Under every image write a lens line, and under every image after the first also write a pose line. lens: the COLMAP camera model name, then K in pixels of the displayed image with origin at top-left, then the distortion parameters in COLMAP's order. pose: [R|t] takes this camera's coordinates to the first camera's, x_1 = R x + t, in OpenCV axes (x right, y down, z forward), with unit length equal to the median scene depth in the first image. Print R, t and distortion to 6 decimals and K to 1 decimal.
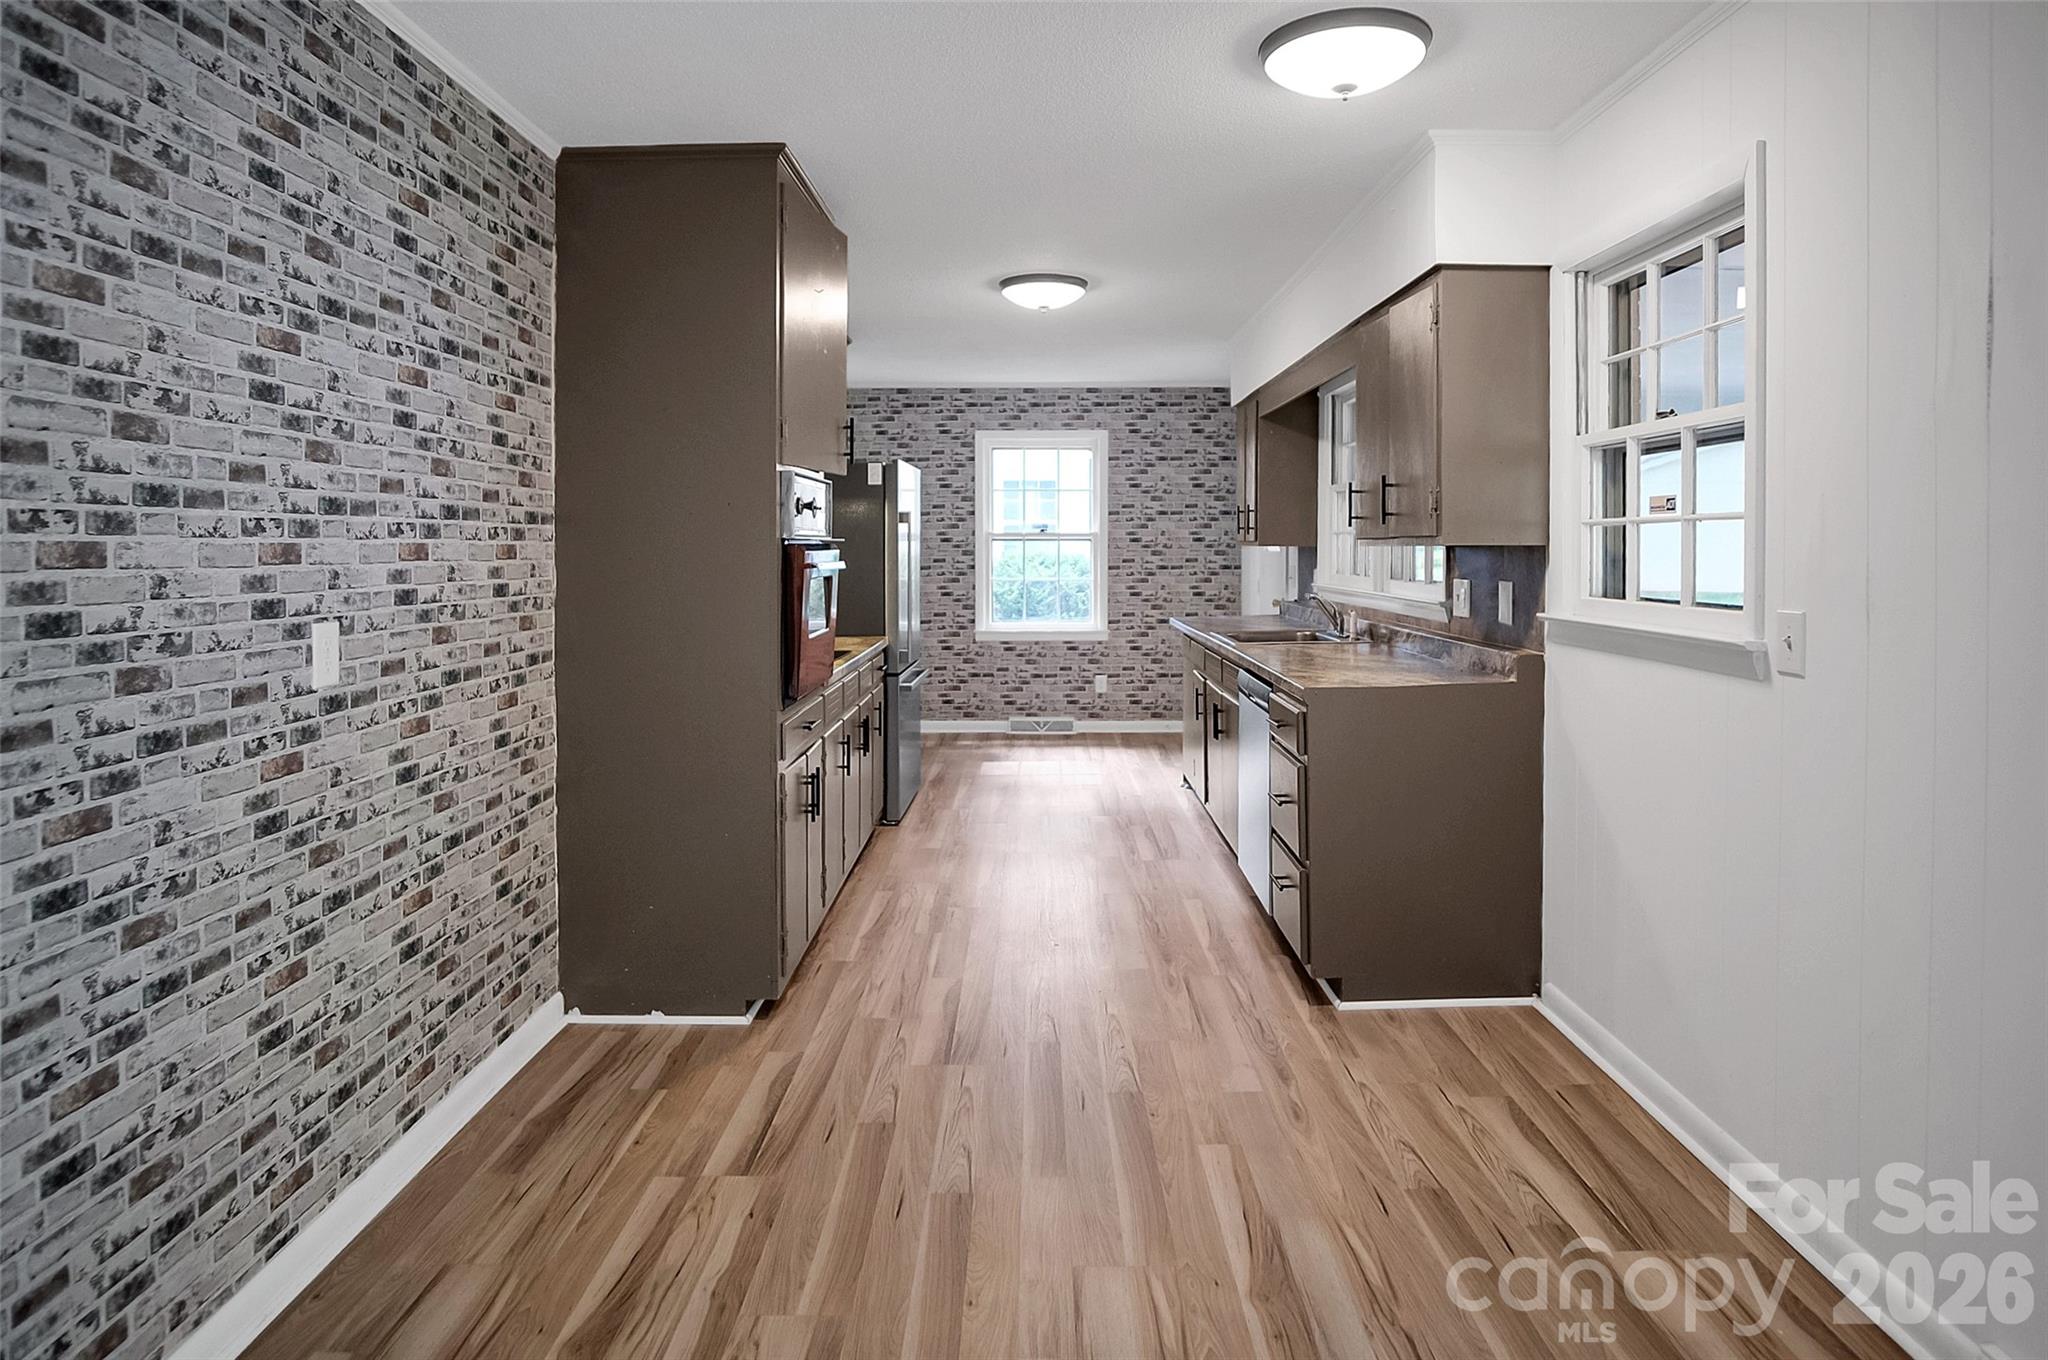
lens RADIAL K [[1158.7, 0, 1030.7], [0, 1158.7, 566.1], [0, 0, 1]] dist [-0.024724, -0.000313]
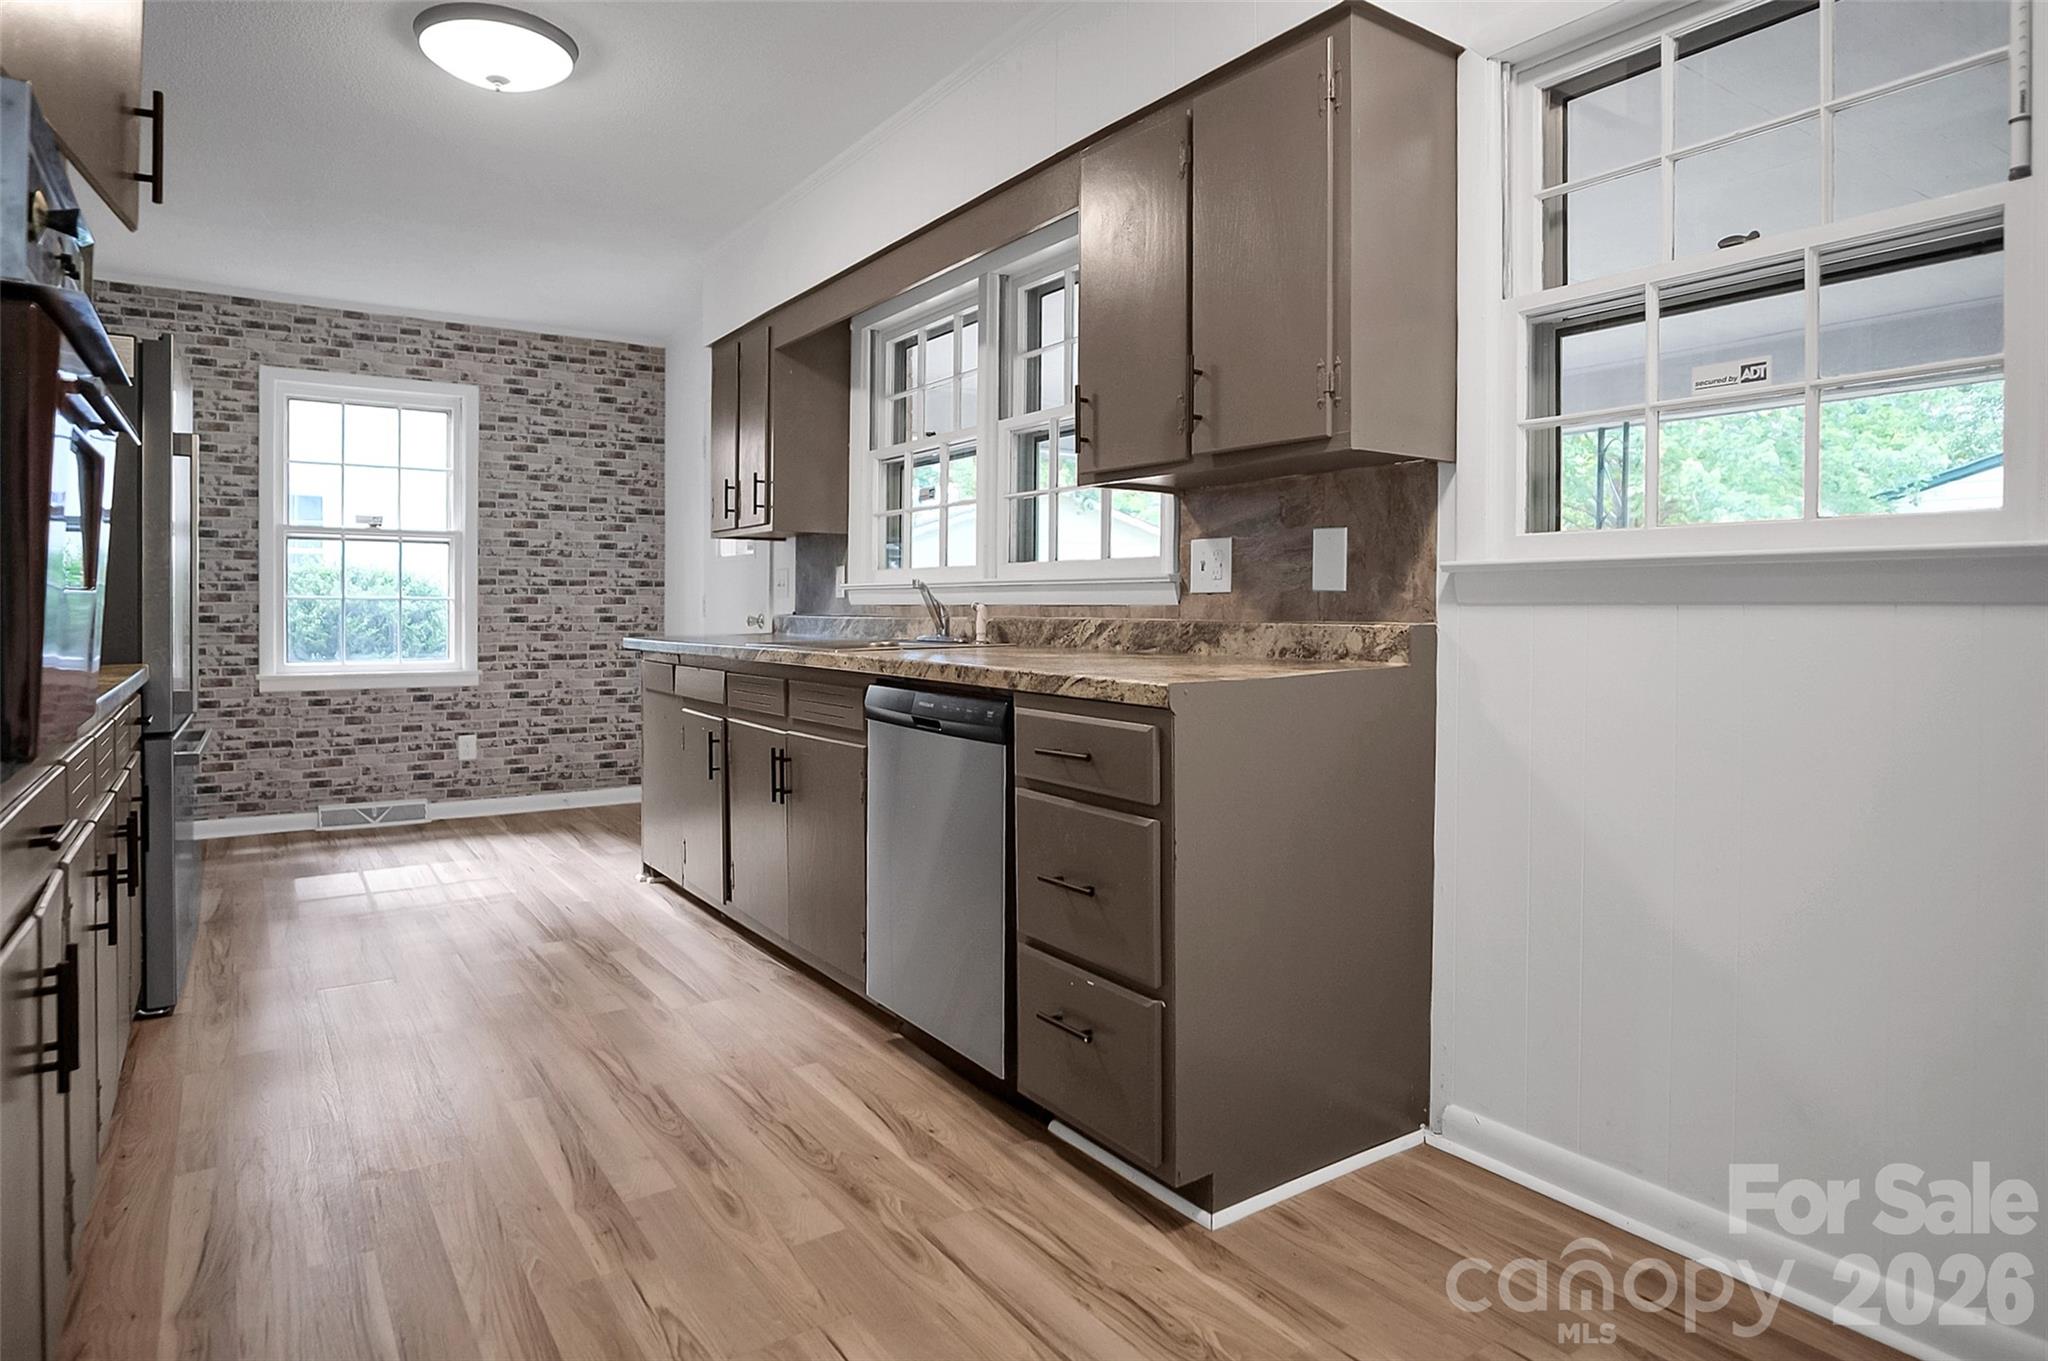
lens RADIAL K [[1176.3, 0, 998.4], [0, 1176.3, 625.7], [0, 0, 1]] dist [-0.031674, 0.002123]
pose [[0.832381, -0.002808, 0.554197, -0.089007], [0.005695, 0.999978, -0.003488, 0.045164], [-0.554175, 0.006059, 0.832378, 0.327397]]
